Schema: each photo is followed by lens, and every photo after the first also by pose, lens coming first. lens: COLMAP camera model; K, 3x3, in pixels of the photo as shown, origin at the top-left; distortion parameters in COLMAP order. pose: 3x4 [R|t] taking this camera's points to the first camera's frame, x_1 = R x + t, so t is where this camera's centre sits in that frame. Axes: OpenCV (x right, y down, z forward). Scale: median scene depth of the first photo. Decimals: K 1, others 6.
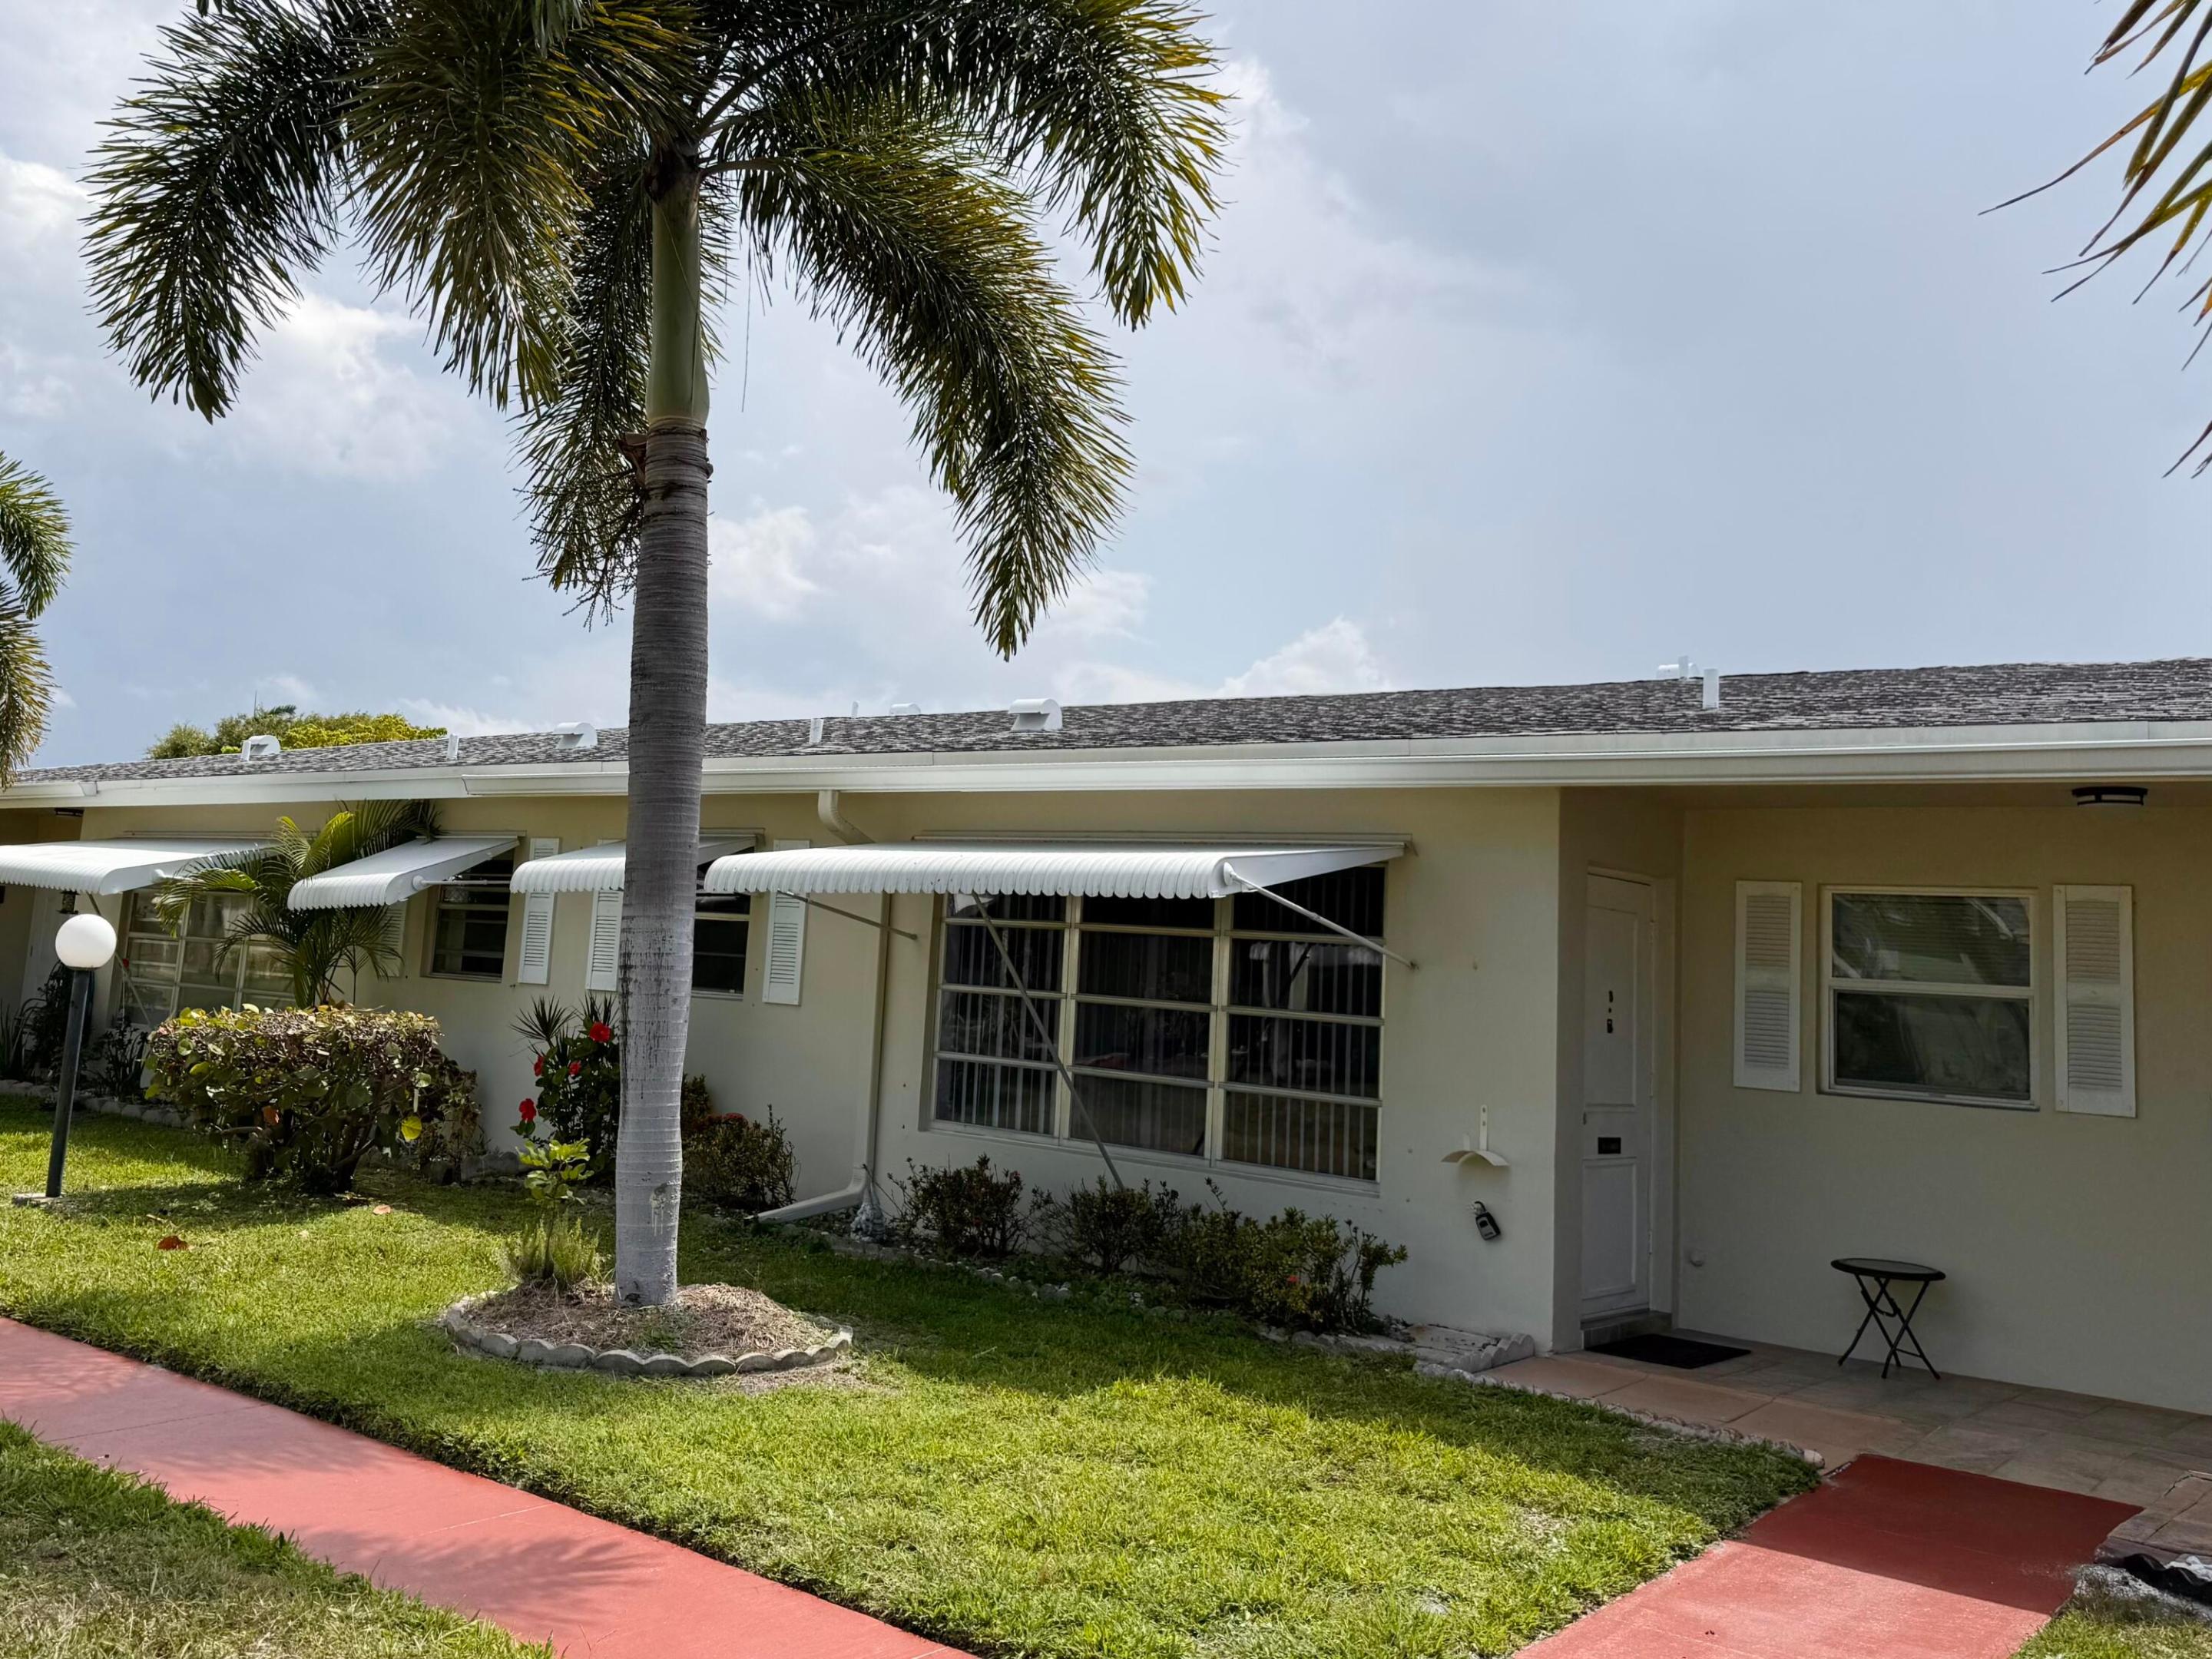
lens RADIAL K [[1577.9, 0, 1106.9], [0, 1577.9, 826.1], [0, 0, 1]] dist [0.013875, -0.009739]
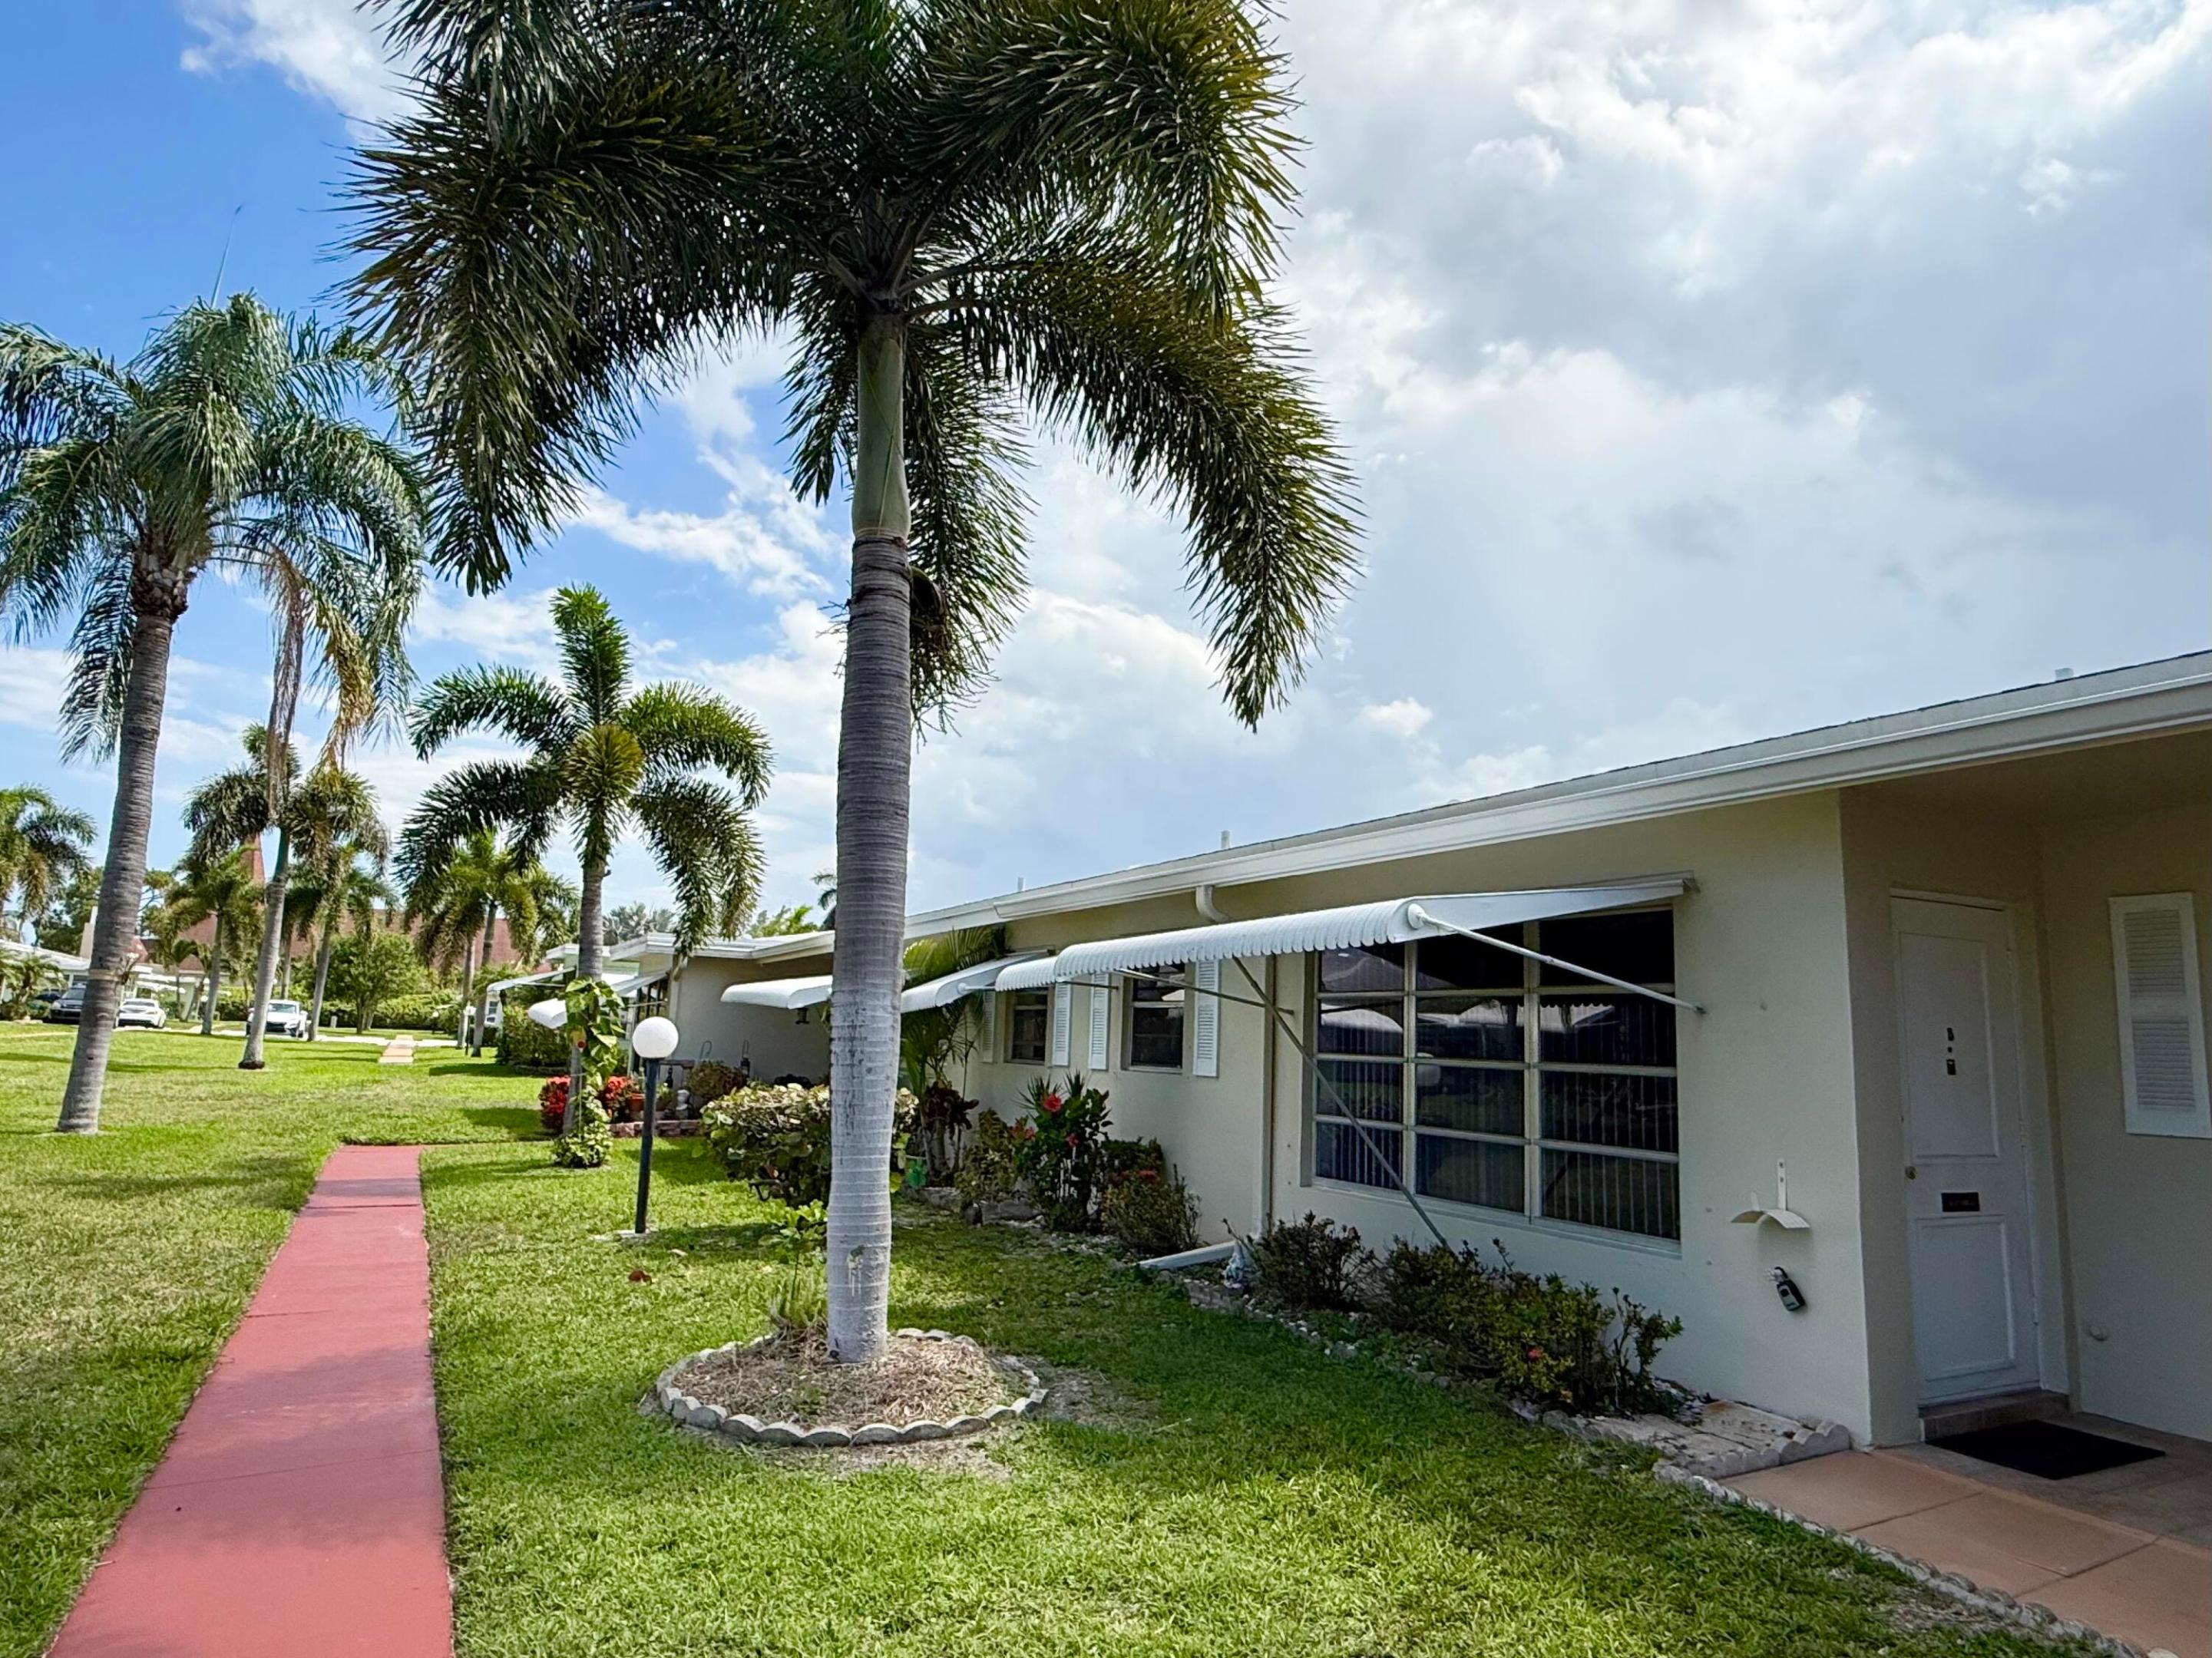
lens RADIAL K [[1302.2, 0, 1094.4], [0, 1302.2, 875.8], [0, 0, 1]] dist [-0.015273, 0.011090]
pose [[0.945150, -0.080776, -0.316491, 0.112114], [0.067241, 0.996303, -0.053475, 0.027429], [0.319640, 0.029261, 0.947087, 0.161095]]
